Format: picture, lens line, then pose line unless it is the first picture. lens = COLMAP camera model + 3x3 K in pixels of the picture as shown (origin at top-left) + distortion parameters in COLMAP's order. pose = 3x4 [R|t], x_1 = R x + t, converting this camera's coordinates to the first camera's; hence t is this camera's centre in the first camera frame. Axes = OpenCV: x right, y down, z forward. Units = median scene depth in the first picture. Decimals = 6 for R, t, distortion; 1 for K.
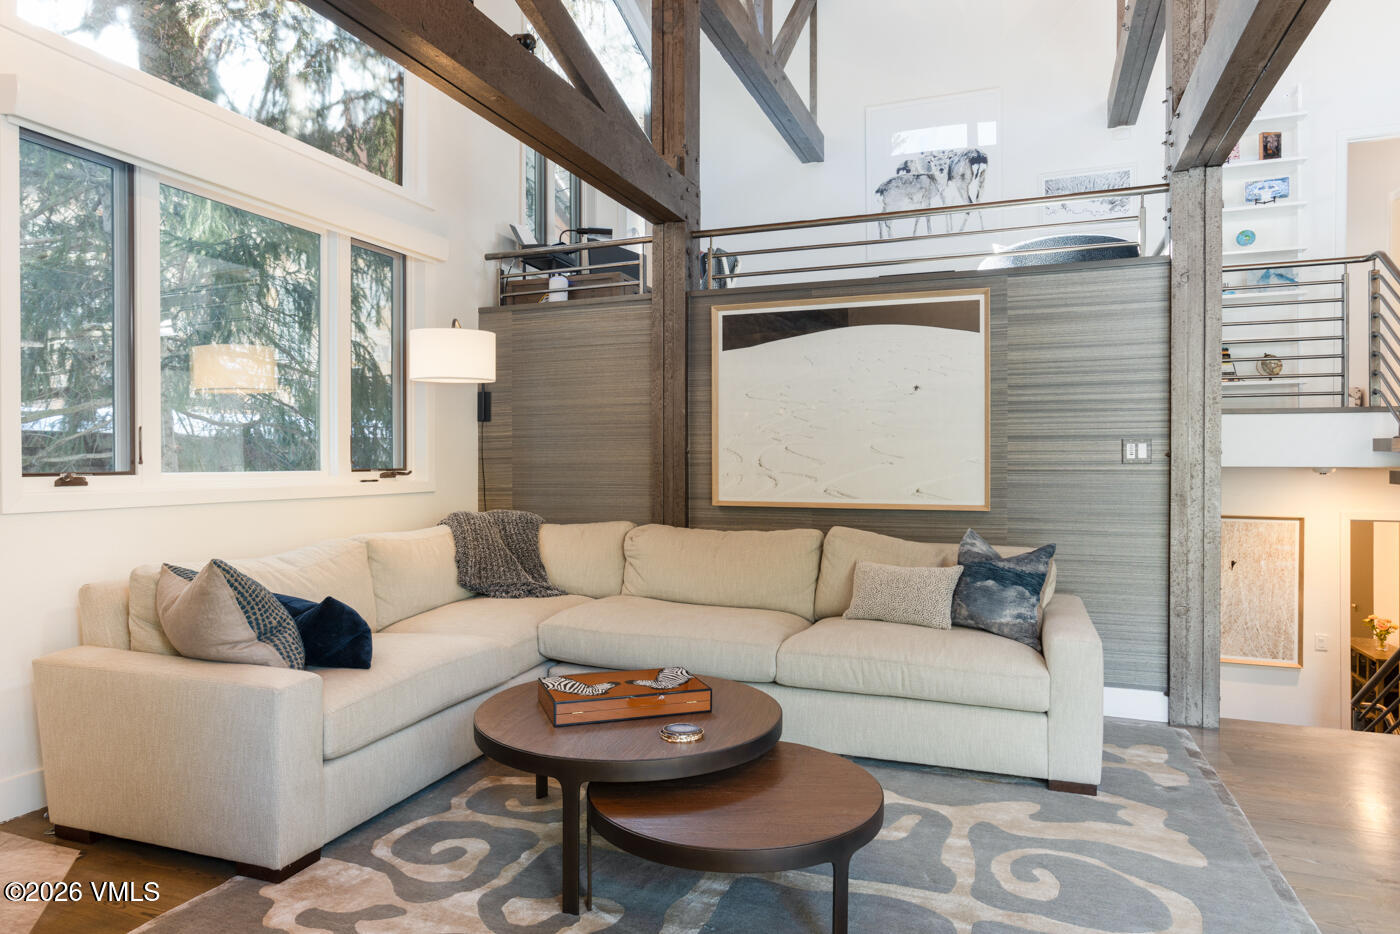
lens RADIAL K [[830.3, 0, 697.0], [0, 830.3, 464.7], [0, 0, 1]] dist [0.007701, 0.001133]
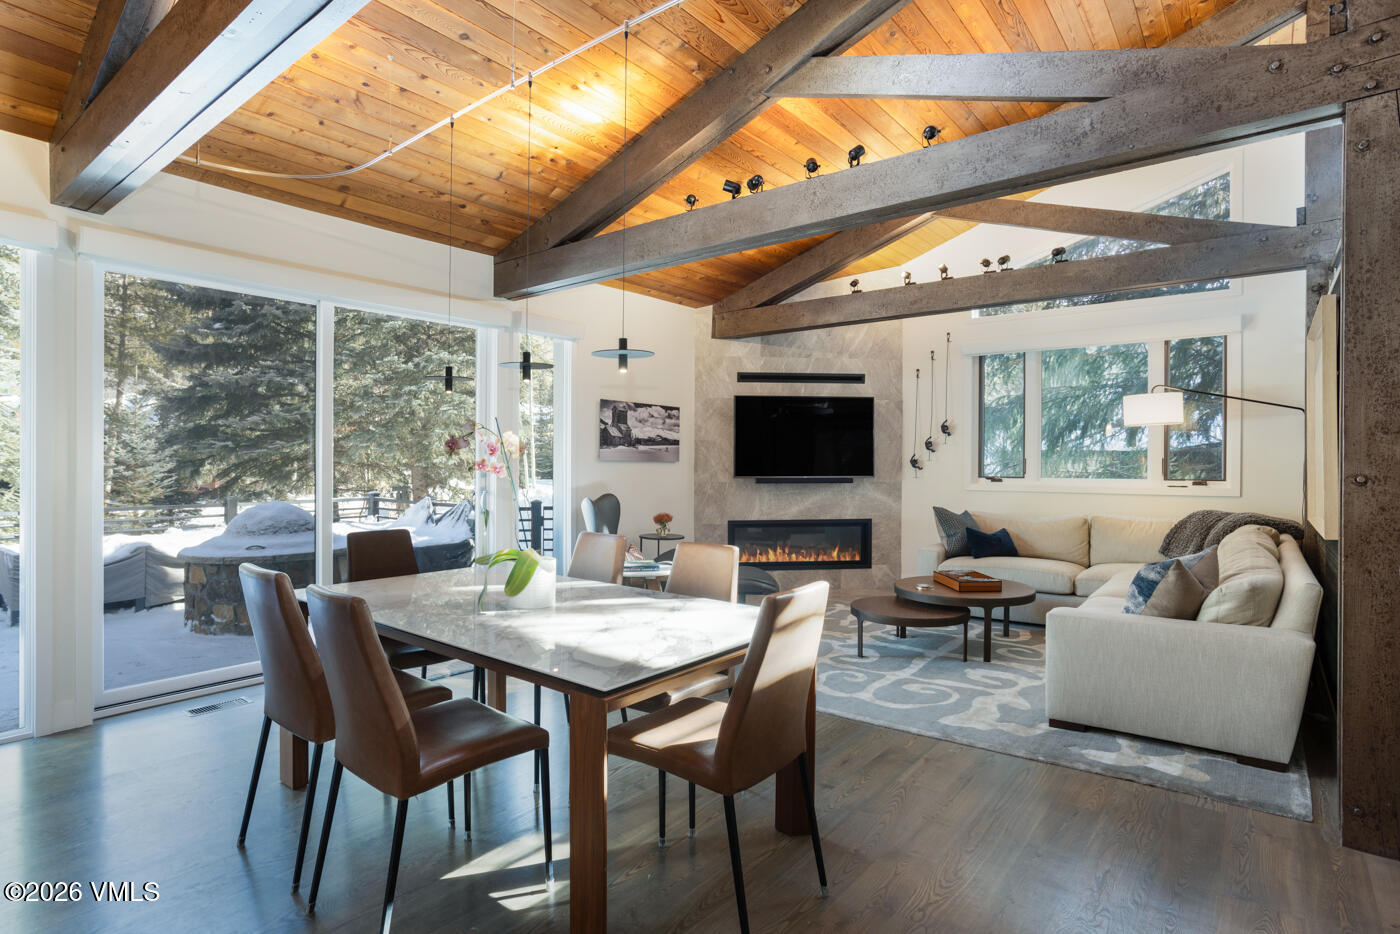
lens RADIAL K [[721.7, 0, 697.0], [0, 721.7, 468.6], [0, 0, 1]] dist [-0.000672, -0.000109]
pose [[-0.283102, 0.005655, -0.959073, 1.949588], [-0.005783, 0.999954, 0.007604, -0.031961], [0.959072, 0.007699, -0.283057, 0.856382]]
